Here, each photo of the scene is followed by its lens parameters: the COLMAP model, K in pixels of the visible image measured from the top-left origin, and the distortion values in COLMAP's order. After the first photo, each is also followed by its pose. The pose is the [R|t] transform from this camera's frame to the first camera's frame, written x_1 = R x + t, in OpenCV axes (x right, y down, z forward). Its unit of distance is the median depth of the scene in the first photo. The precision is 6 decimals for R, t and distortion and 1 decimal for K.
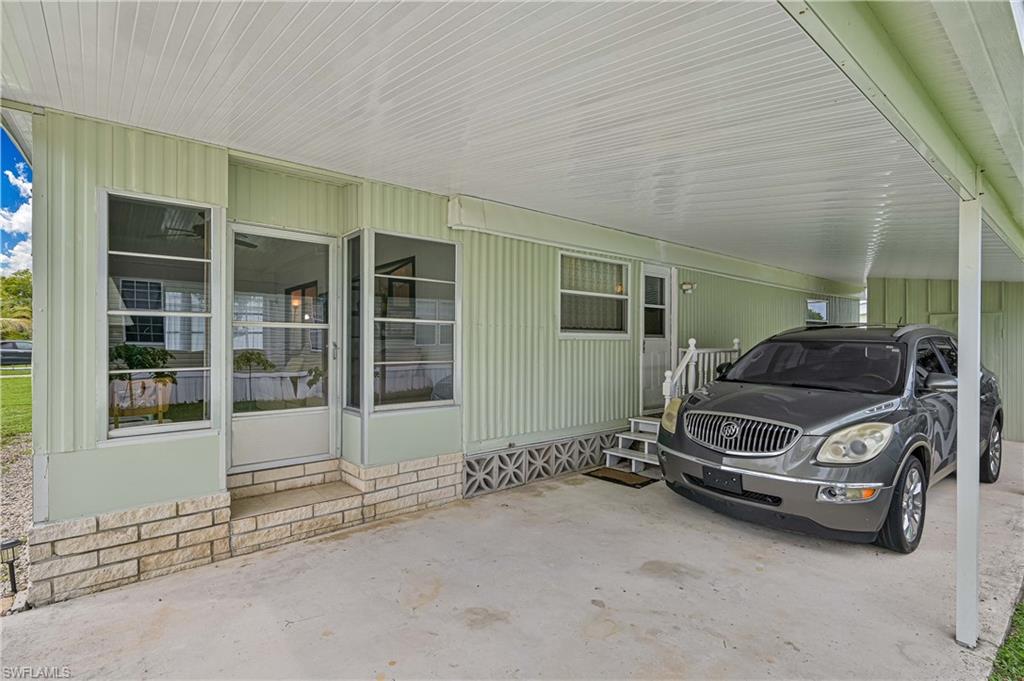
lens RADIAL K [[490.1, 0, 511.1], [0, 490.1, 344.5], [0, 0, 1]] dist [-0.006150, -0.000152]
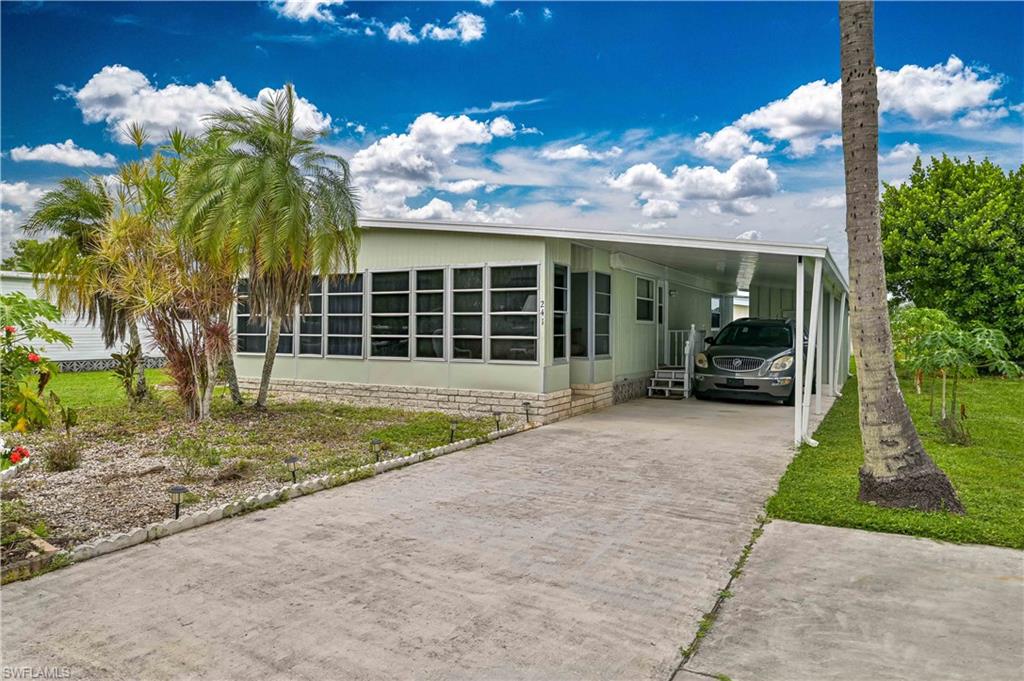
lens RADIAL K [[658.0, 0, 511.7], [0, 658.0, 338.5], [0, 0, 1]] dist [-0.010660, -0.002324]
pose [[0.930039, -0.001227, 0.367460, -1.036417], [-0.002718, 0.999944, 0.010219, 0.016163], [-0.367452, -0.010502, 0.929983, -0.934007]]
